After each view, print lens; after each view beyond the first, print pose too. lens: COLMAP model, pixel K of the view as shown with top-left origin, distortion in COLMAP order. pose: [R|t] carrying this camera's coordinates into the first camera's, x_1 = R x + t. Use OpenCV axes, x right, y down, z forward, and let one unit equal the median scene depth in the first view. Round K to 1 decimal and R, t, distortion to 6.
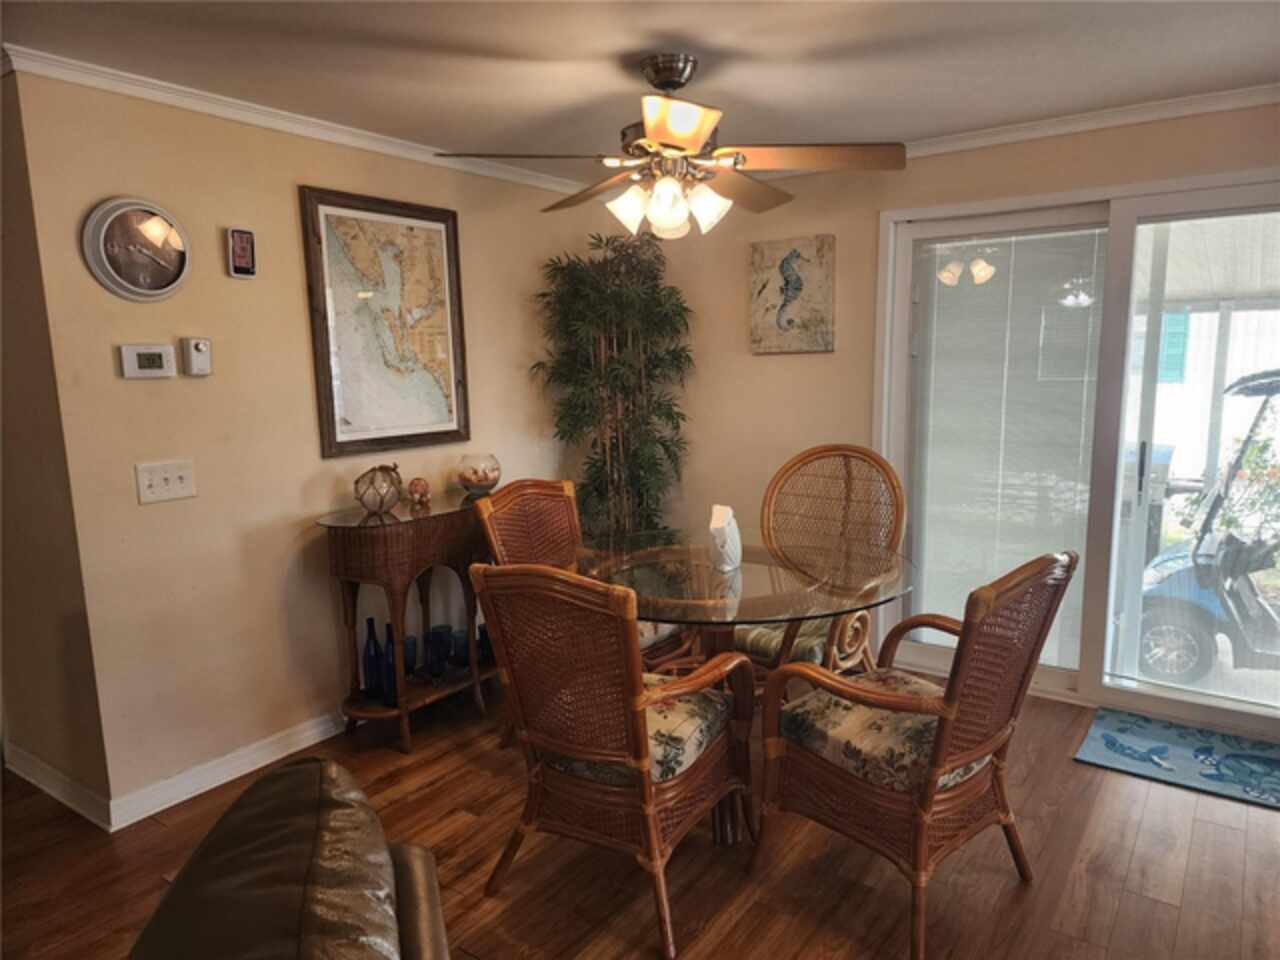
lens RADIAL K [[851.5, 0, 655.5], [0, 851.5, 491.3], [0, 0, 1]] dist [0.075861, -0.058646]
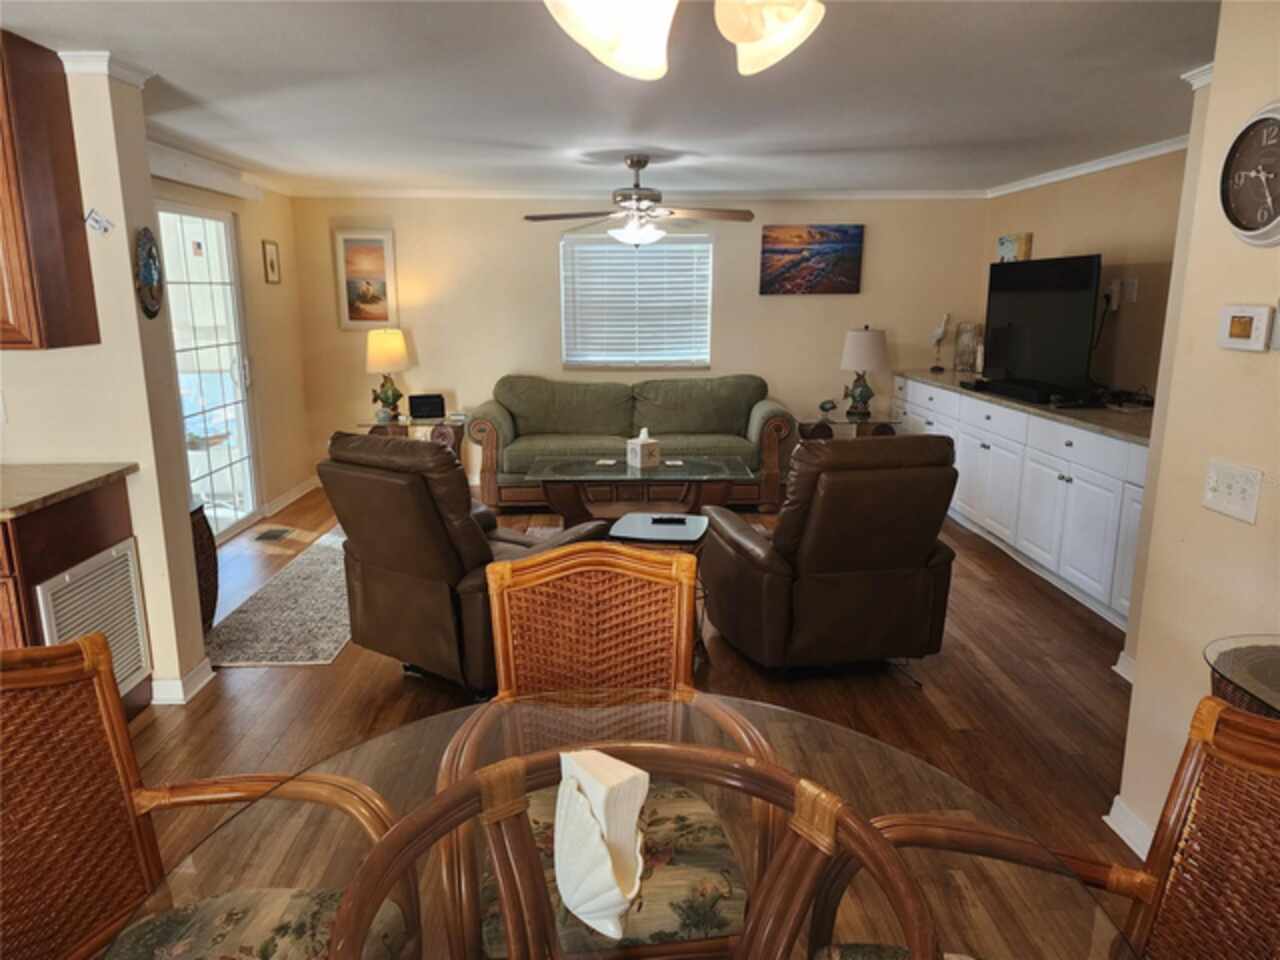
lens RADIAL K [[851.5, 0, 644.3], [0, 851.5, 473.8], [0, 0, 1]] dist [0.075861, -0.058646]
pose [[-0.797297, 0.139109, -0.587339, 0.239391], [-0.085070, 0.937468, 0.337516, -0.201304], [0.597563, 0.319065, -0.735606, 1.070289]]
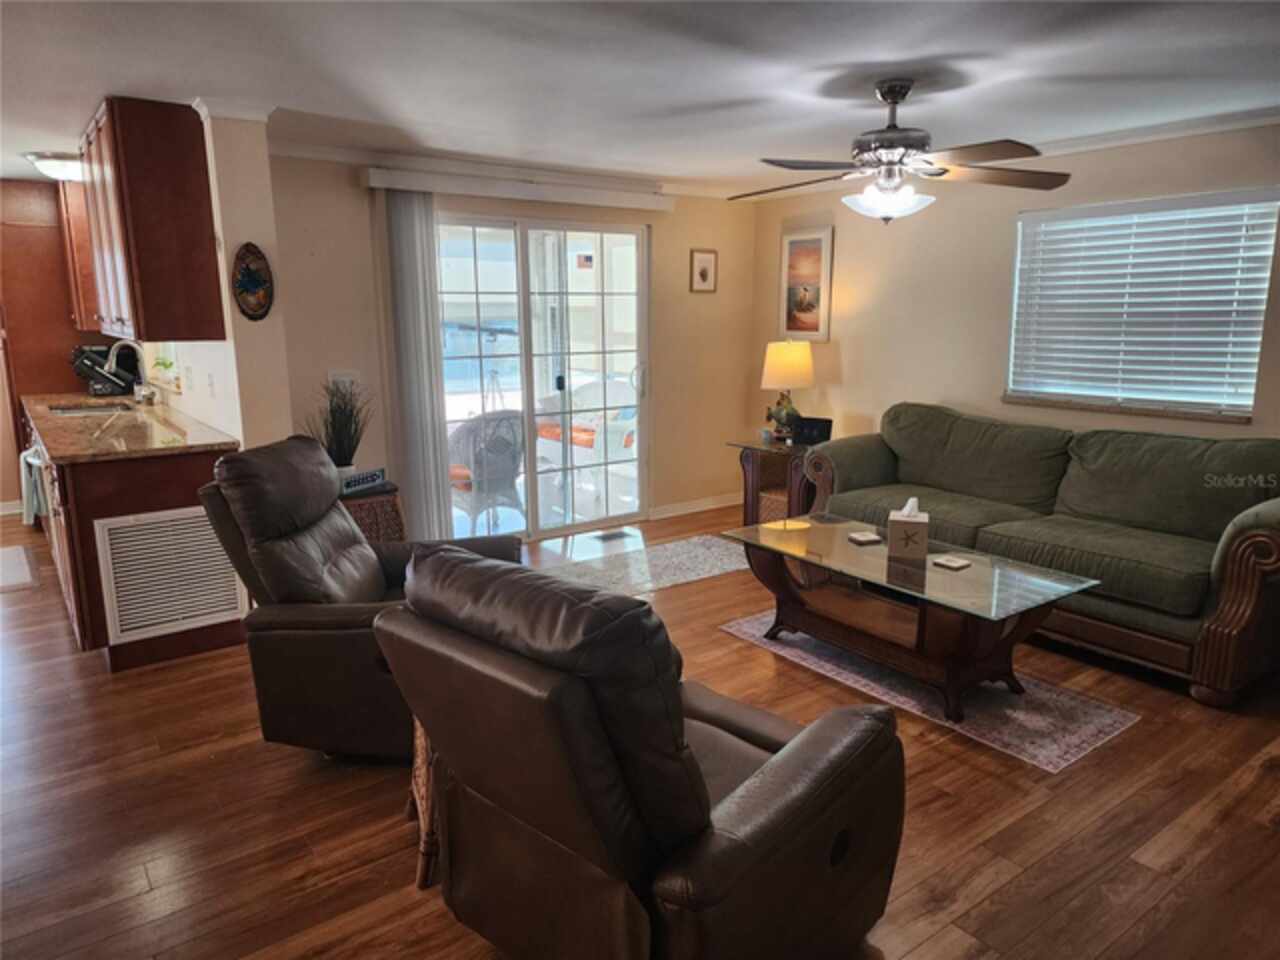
lens RADIAL K [[851.5, 0, 638.3], [0, 851.5, 473.4], [0, 0, 1]] dist [0.075861, -0.058646]
pose [[-0.949635, -0.038109, 0.311033, -0.735168], [0.071151, 0.940429, 0.332462, -0.143574], [-0.305174, 0.337847, -0.890353, 0.897301]]
